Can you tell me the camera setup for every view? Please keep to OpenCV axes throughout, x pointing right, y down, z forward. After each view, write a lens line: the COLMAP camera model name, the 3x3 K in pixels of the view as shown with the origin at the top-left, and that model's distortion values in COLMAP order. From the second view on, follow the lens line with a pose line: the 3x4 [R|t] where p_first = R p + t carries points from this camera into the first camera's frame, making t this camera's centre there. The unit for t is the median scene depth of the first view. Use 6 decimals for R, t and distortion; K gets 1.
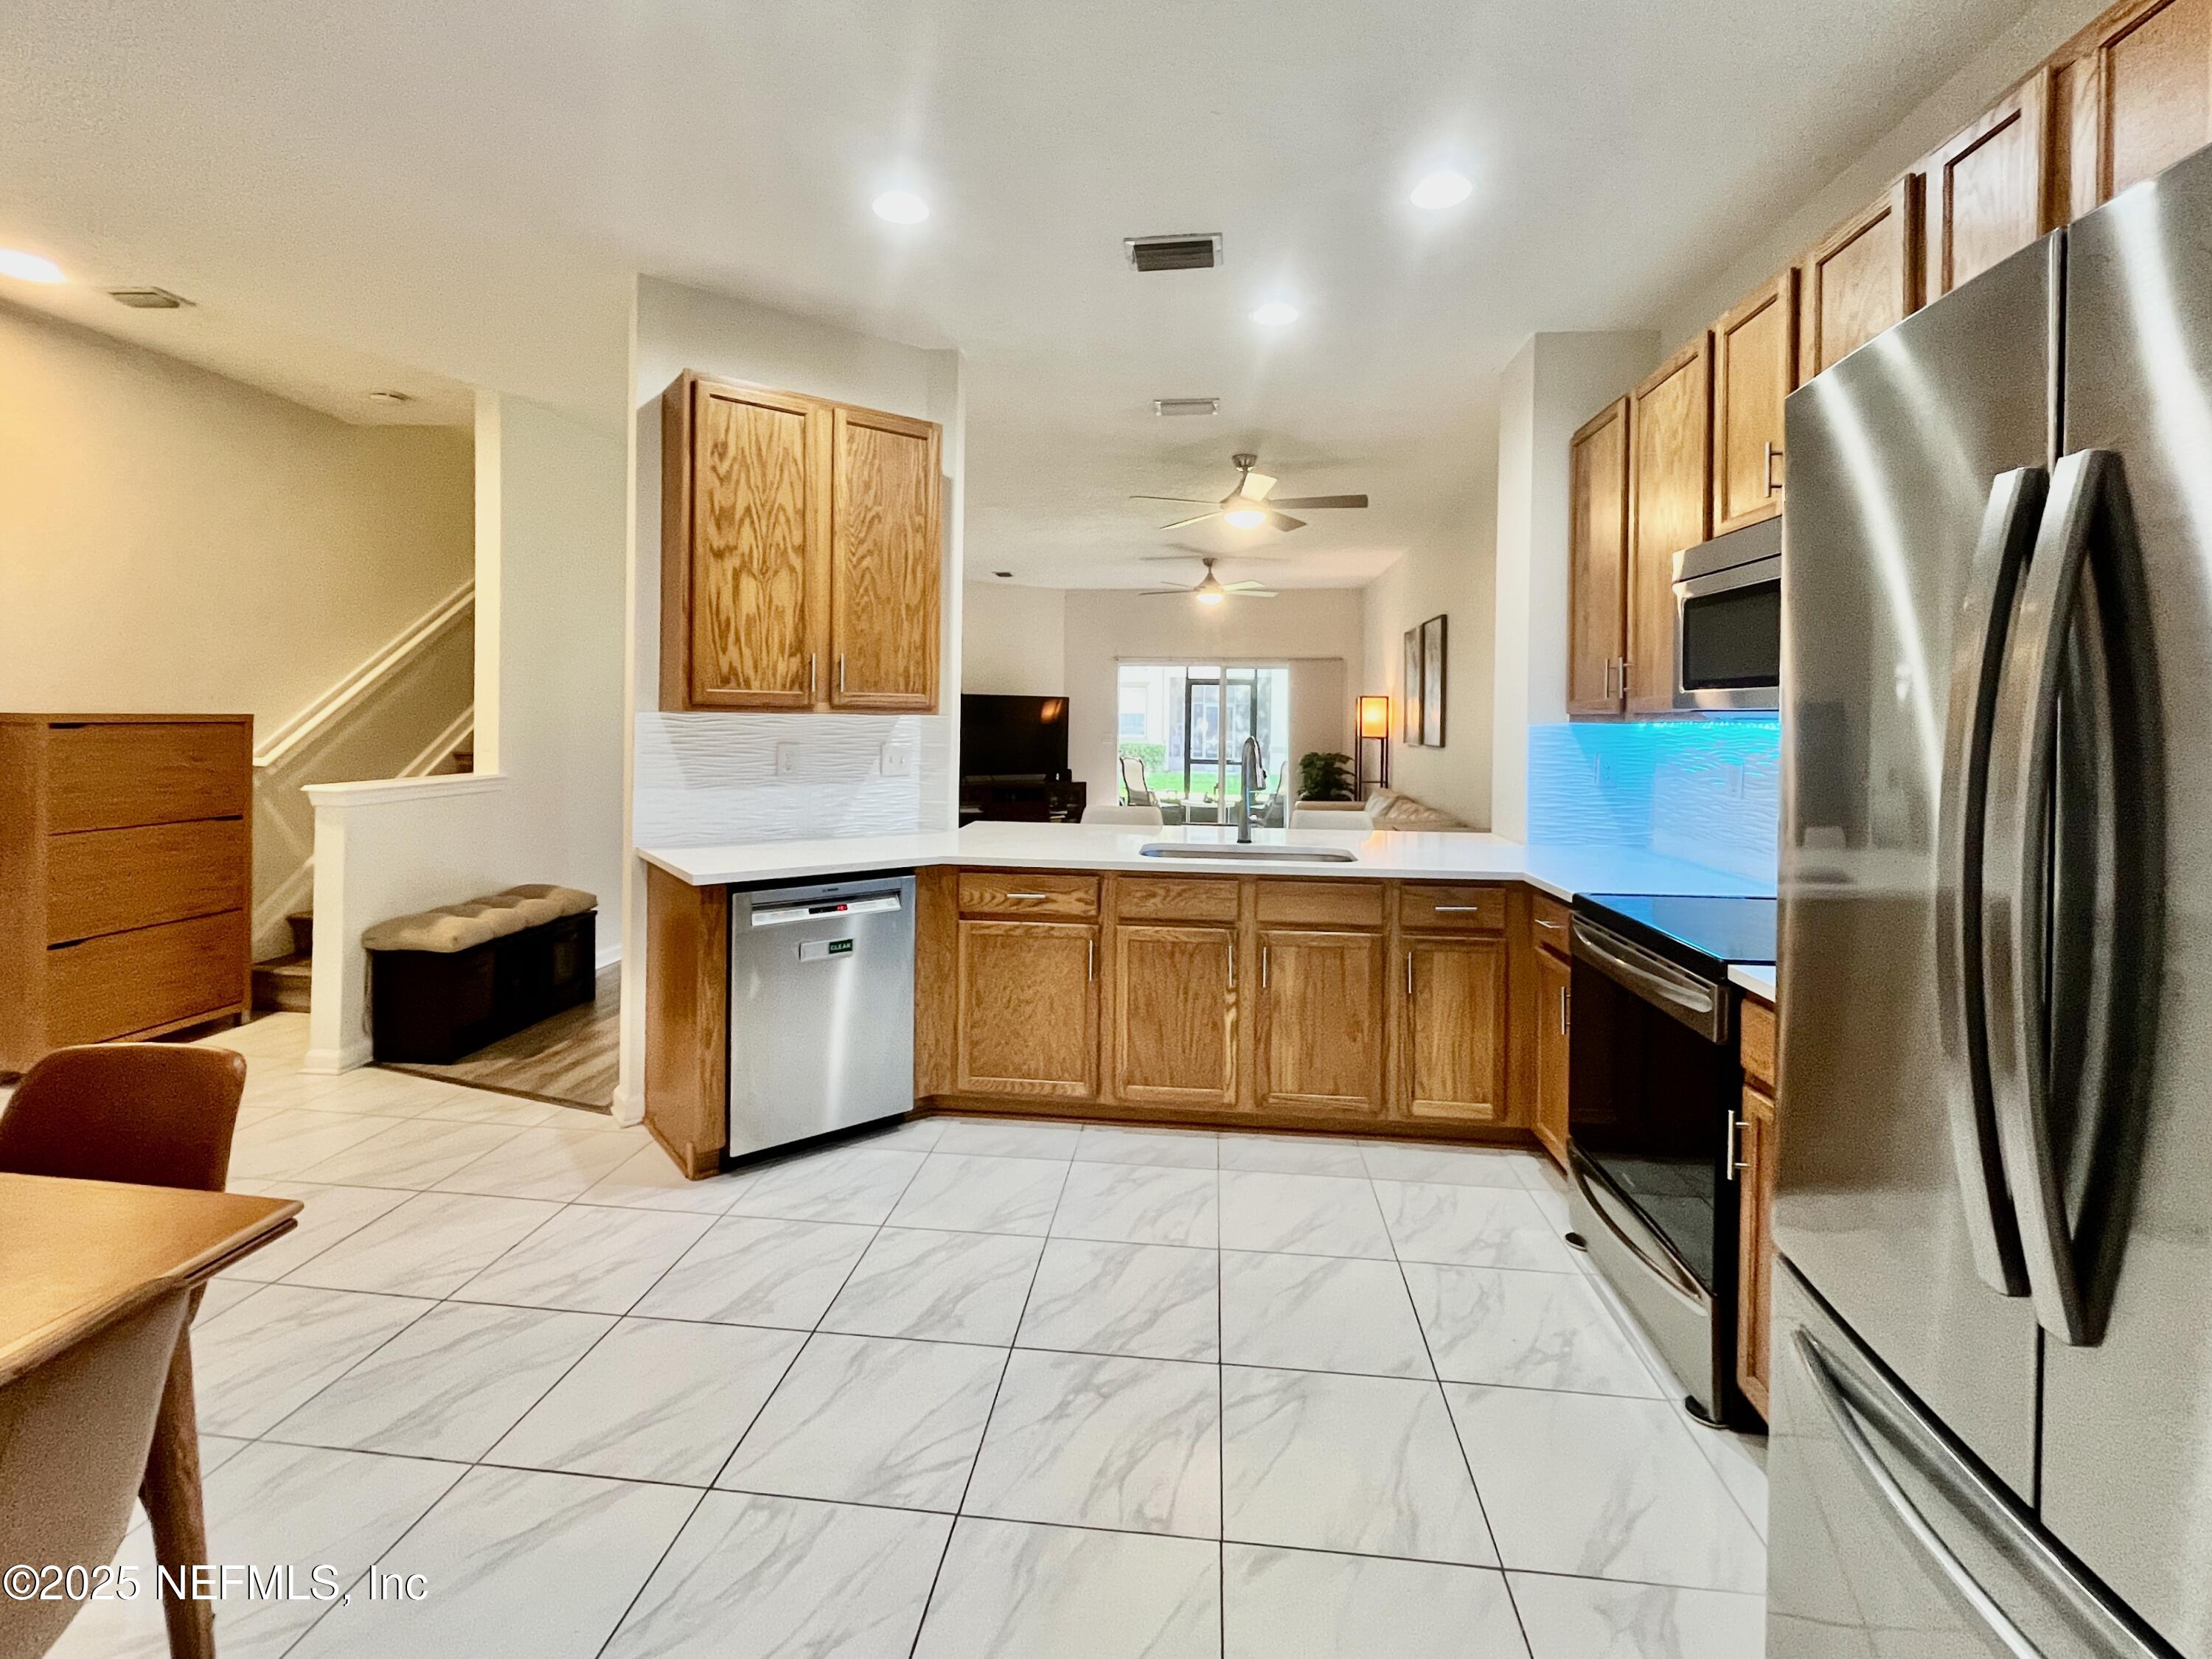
lens RADIAL K [[939.5, 0, 1082.8], [0, 939.5, 722.3], [0, 0, 1]] dist [-0.001306, -0.000187]
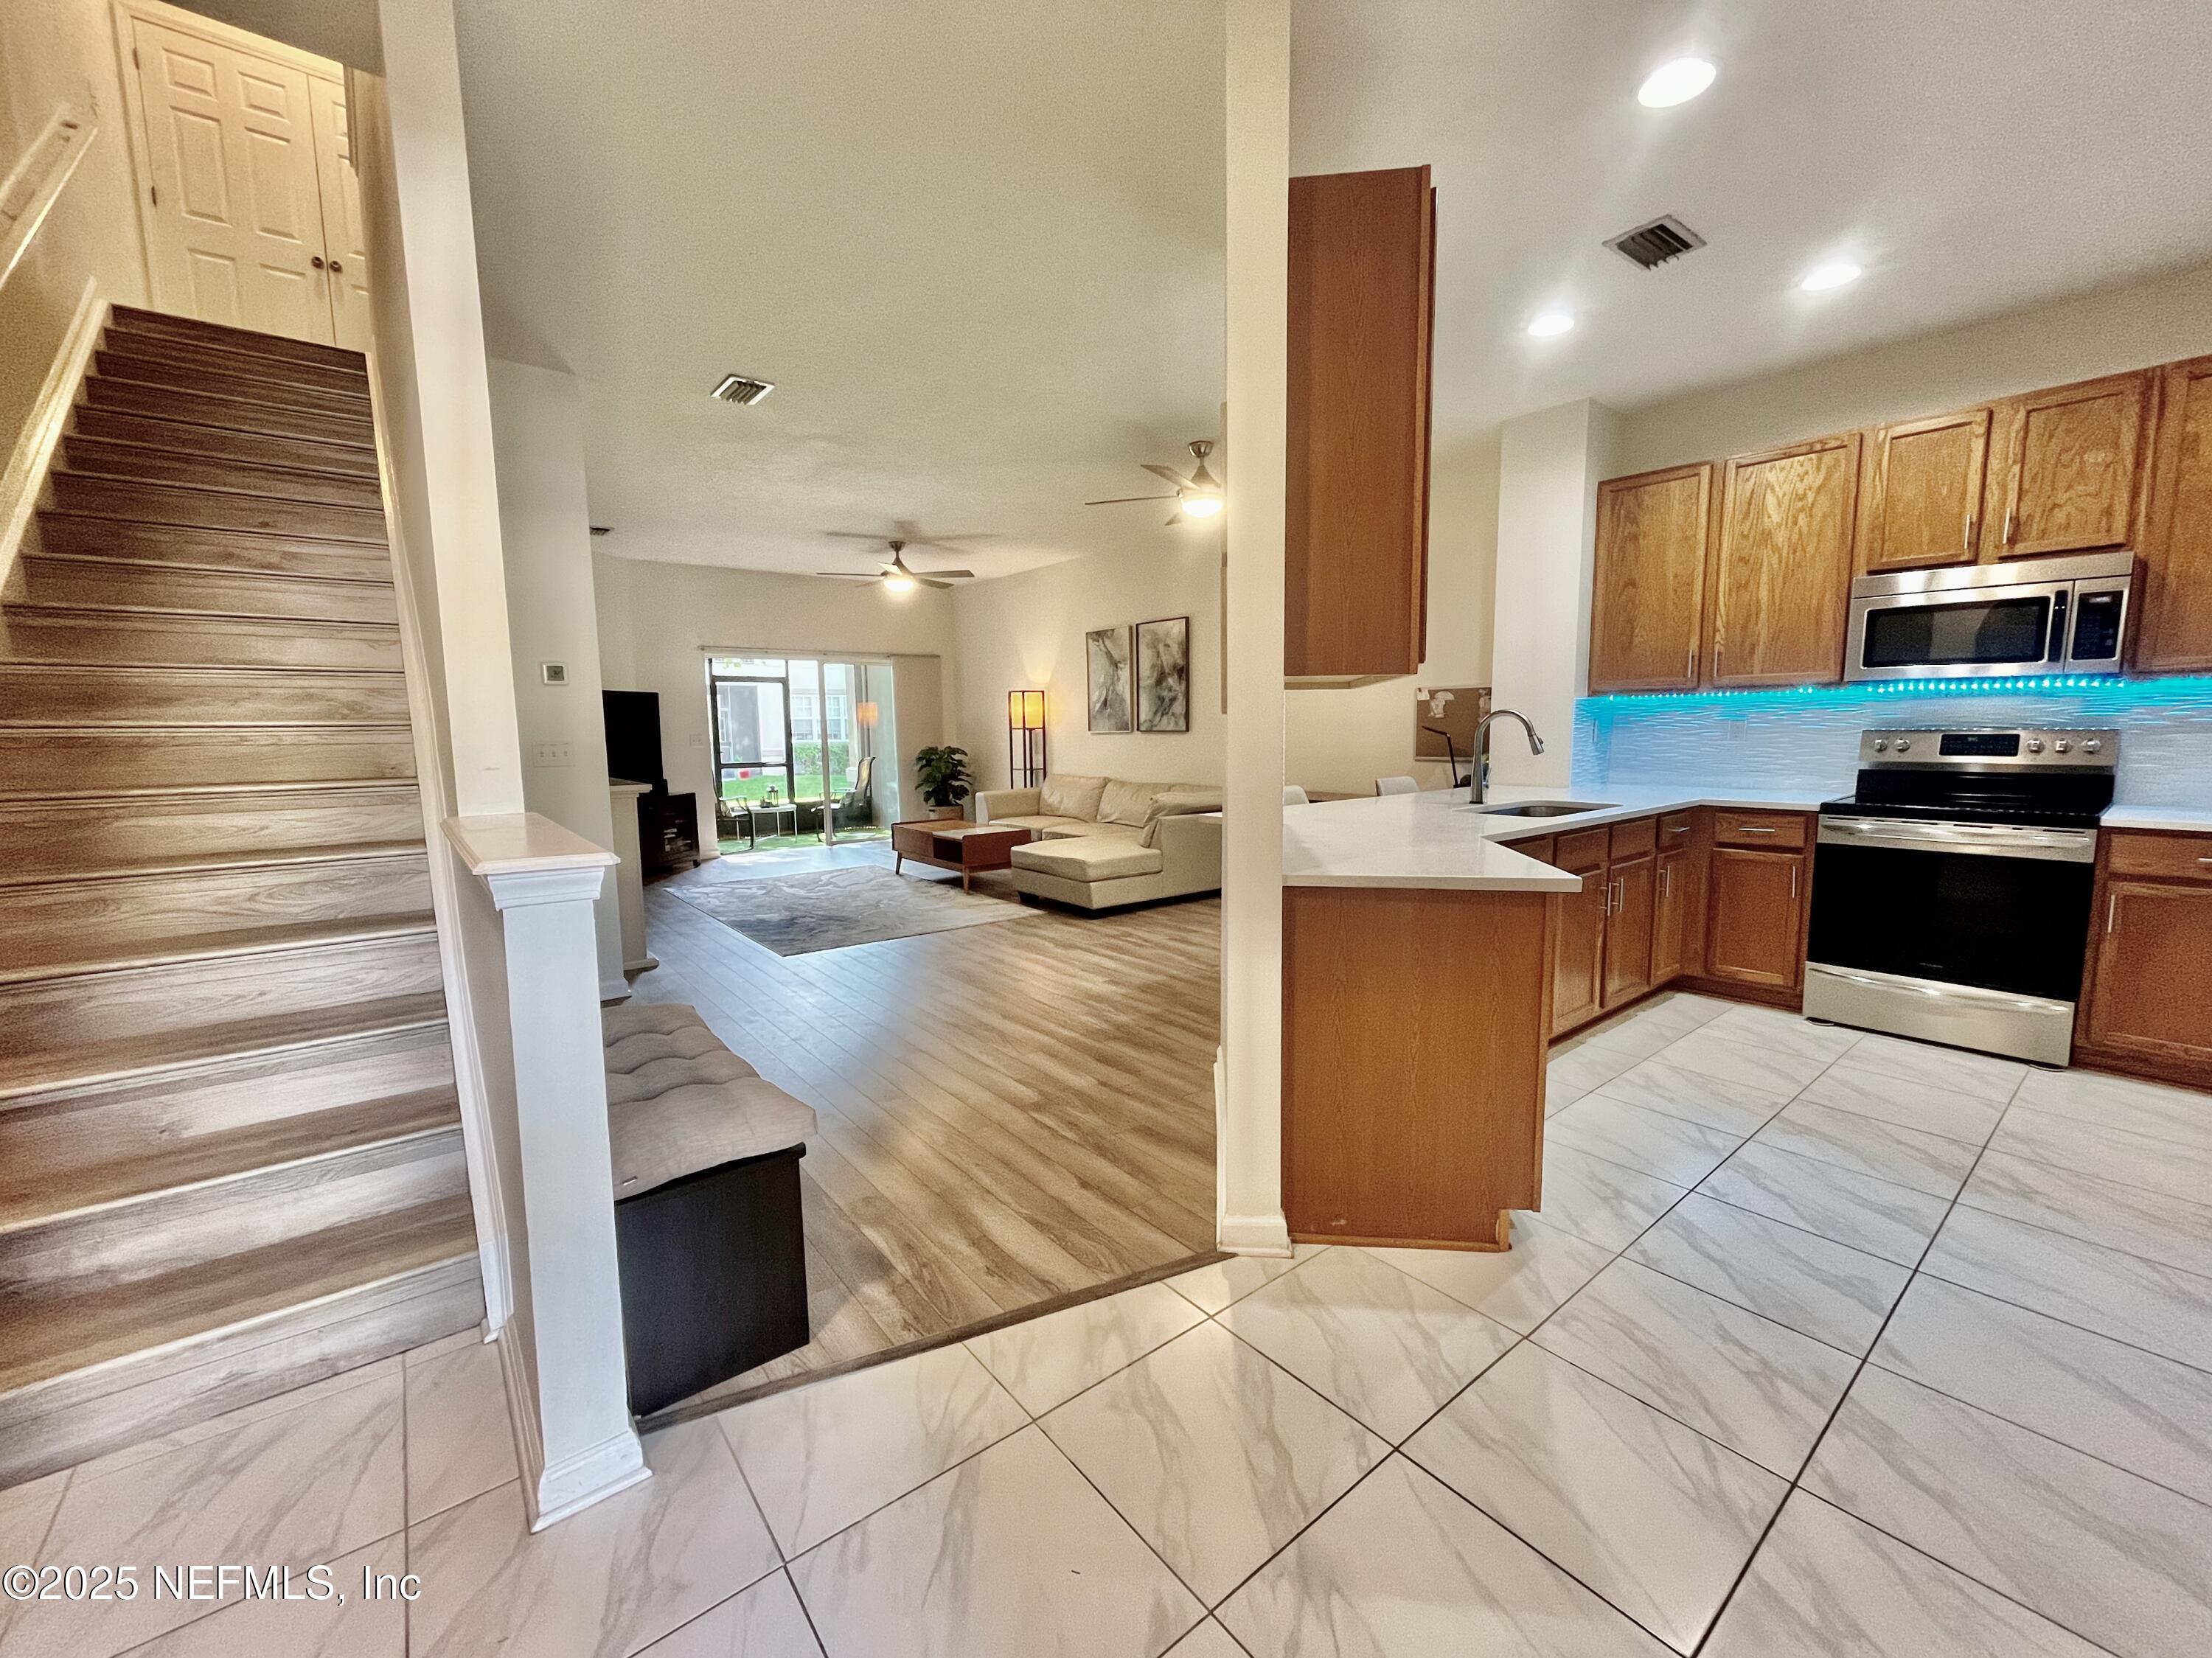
lens RADIAL K [[873.5, 0, 1091.8], [0, 873.5, 820.4], [0, 0, 1]] dist [-0.000408, -0.000151]
pose [[0.716757, -0.097108, 0.690528, -1.054917], [0.022256, 0.992937, 0.116535, 0.016538], [-0.696968, -0.068159, 0.713856, 0.665209]]
